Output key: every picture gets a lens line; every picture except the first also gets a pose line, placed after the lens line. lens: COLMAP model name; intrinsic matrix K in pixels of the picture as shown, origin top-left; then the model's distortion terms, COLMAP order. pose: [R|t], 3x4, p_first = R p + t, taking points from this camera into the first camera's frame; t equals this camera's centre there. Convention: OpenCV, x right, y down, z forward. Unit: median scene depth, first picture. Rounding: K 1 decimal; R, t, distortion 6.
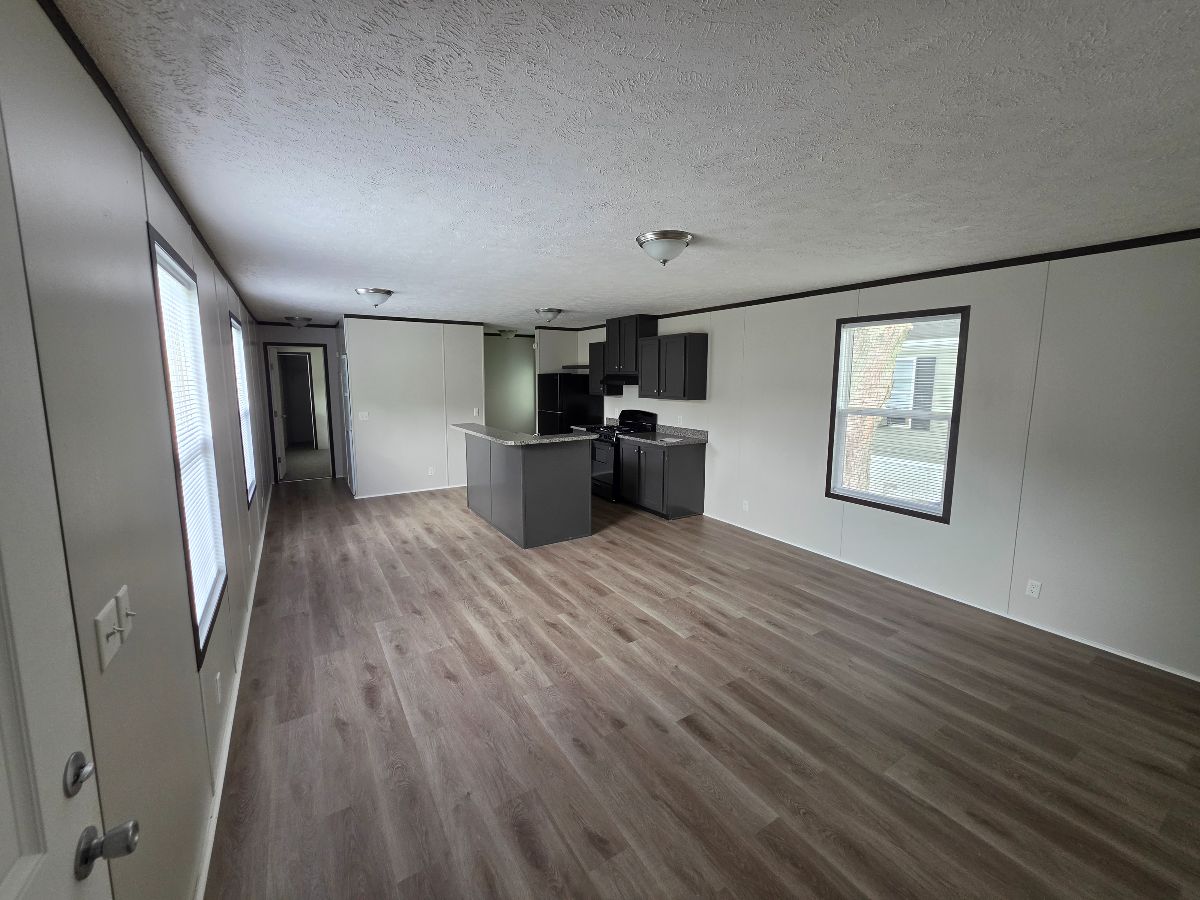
lens RADIAL K [[478.9, 0, 597.3], [0, 478.9, 437.5], [0, 0, 1]] dist [-0.001164, 0.000030]
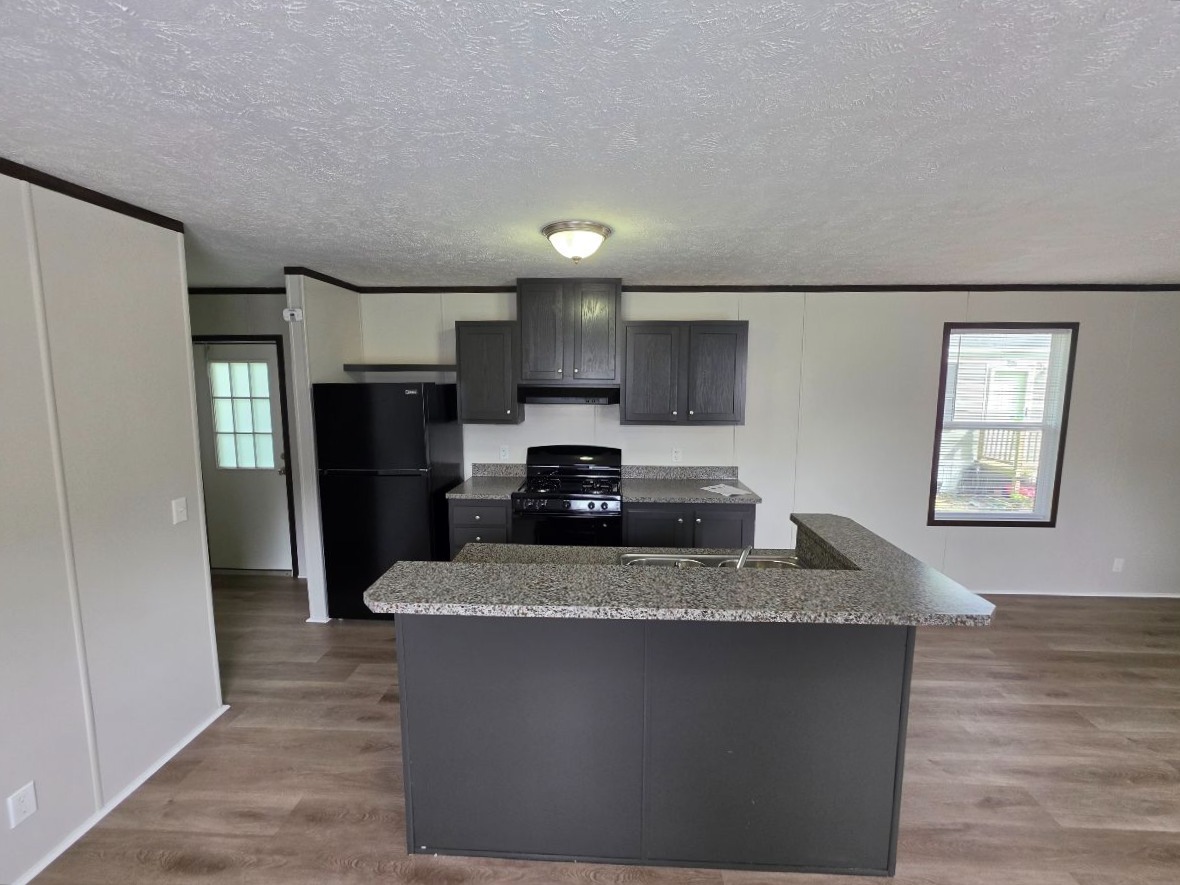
lens RADIAL K [[478.8, 0, 588.8], [0, 478.8, 431.2], [0, 0, 1]] dist [-0.002751, -0.000038]
pose [[0.573876, -0.095014, 0.813412, -0.708401], [0.102045, 0.993802, 0.044091, -0.185140], [-0.812560, 0.057702, 0.580015, 1.232999]]
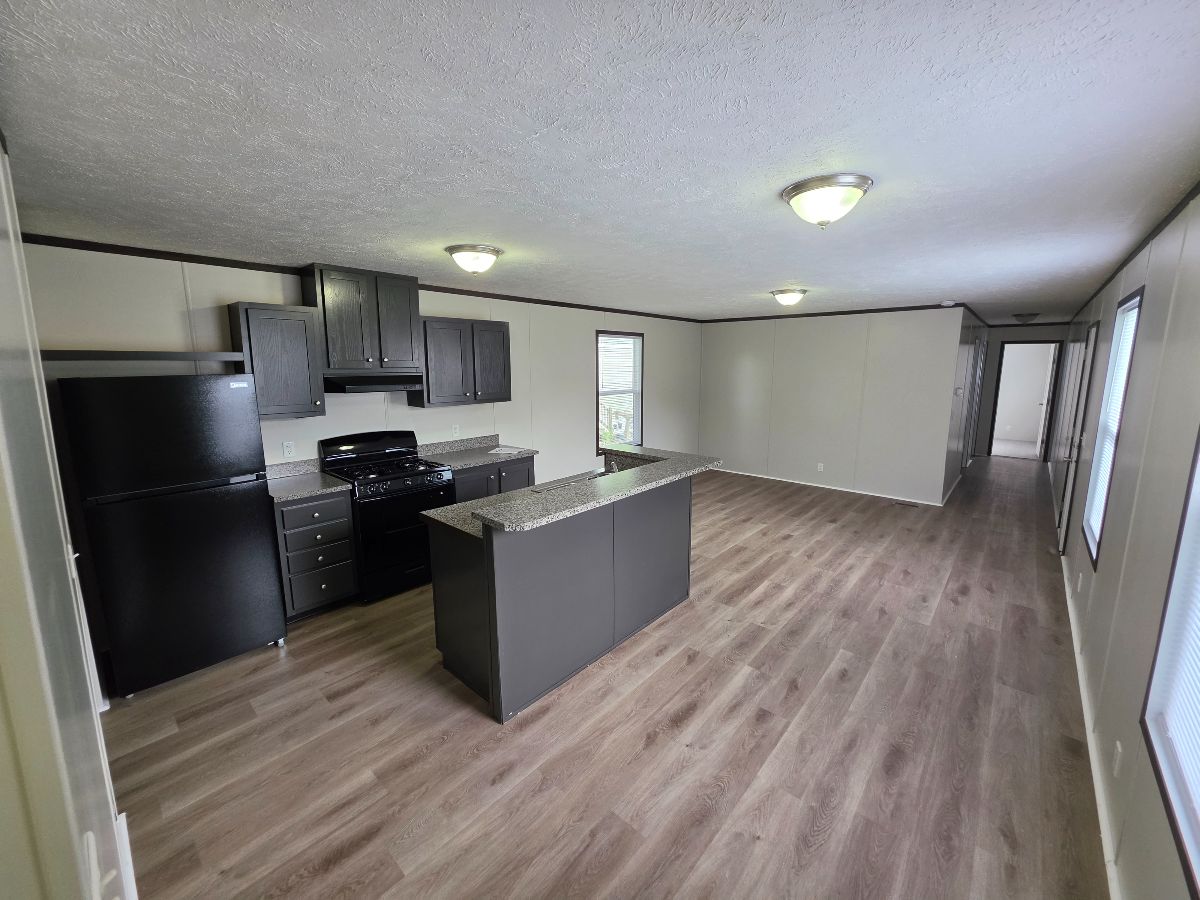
lens RADIAL K [[478.9, 0, 597.3], [0, 478.9, 437.5], [0, 0, 1]] dist [-0.001164, 0.000030]
pose [[-0.268686, -0.150675, 0.951370, -1.057923], [0.122885, 0.974257, 0.189005, -0.243635], [-0.955357, 0.167692, -0.243253, 1.661354]]
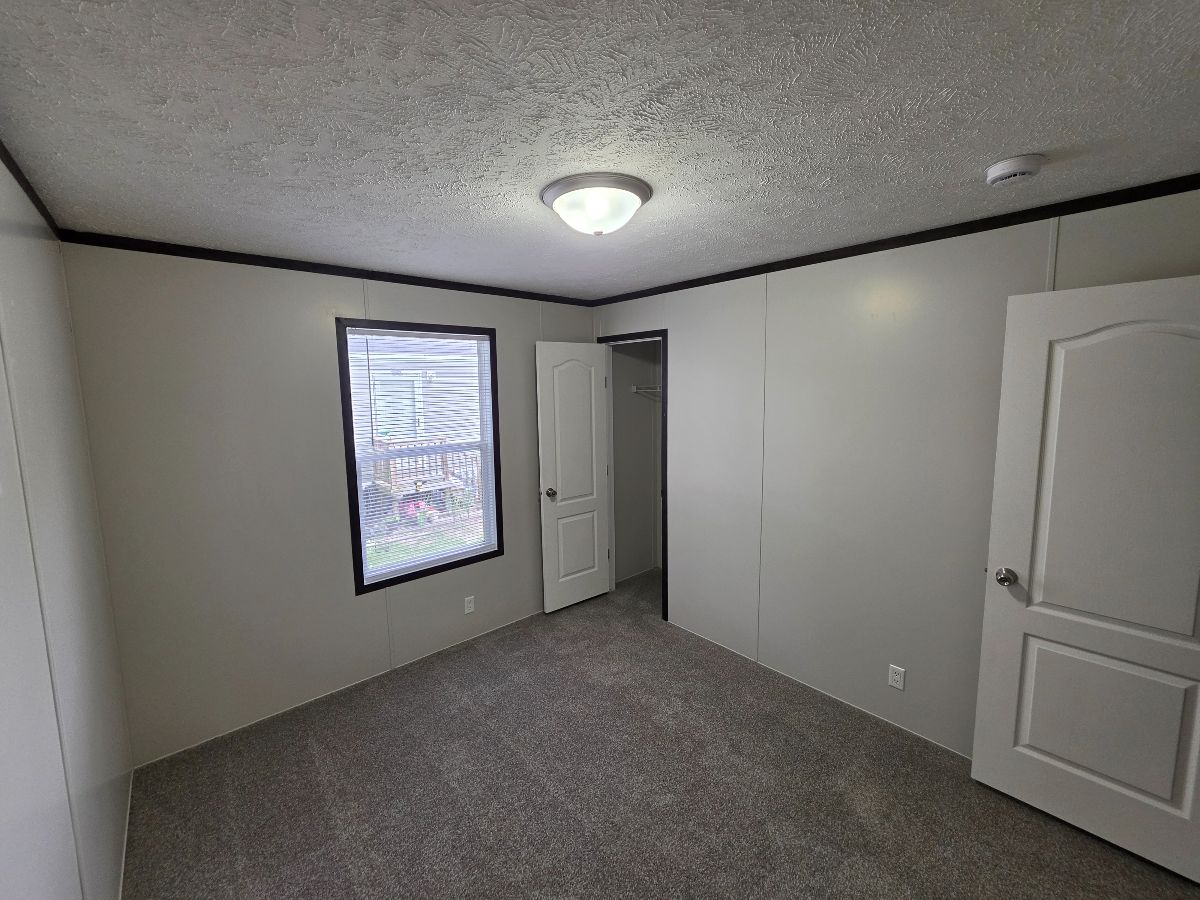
lens RADIAL K [[501.2, 0, 607.9], [0, 501.2, 439.2], [0, 0, 1]] dist [-0.000909, 0.000090]
pose [[-0.177443, -0.108239, 0.978161, -0.264712], [0.138332, 0.981322, 0.133683, -0.153612], [-0.974360, 0.159032, -0.159156, 0.934777]]
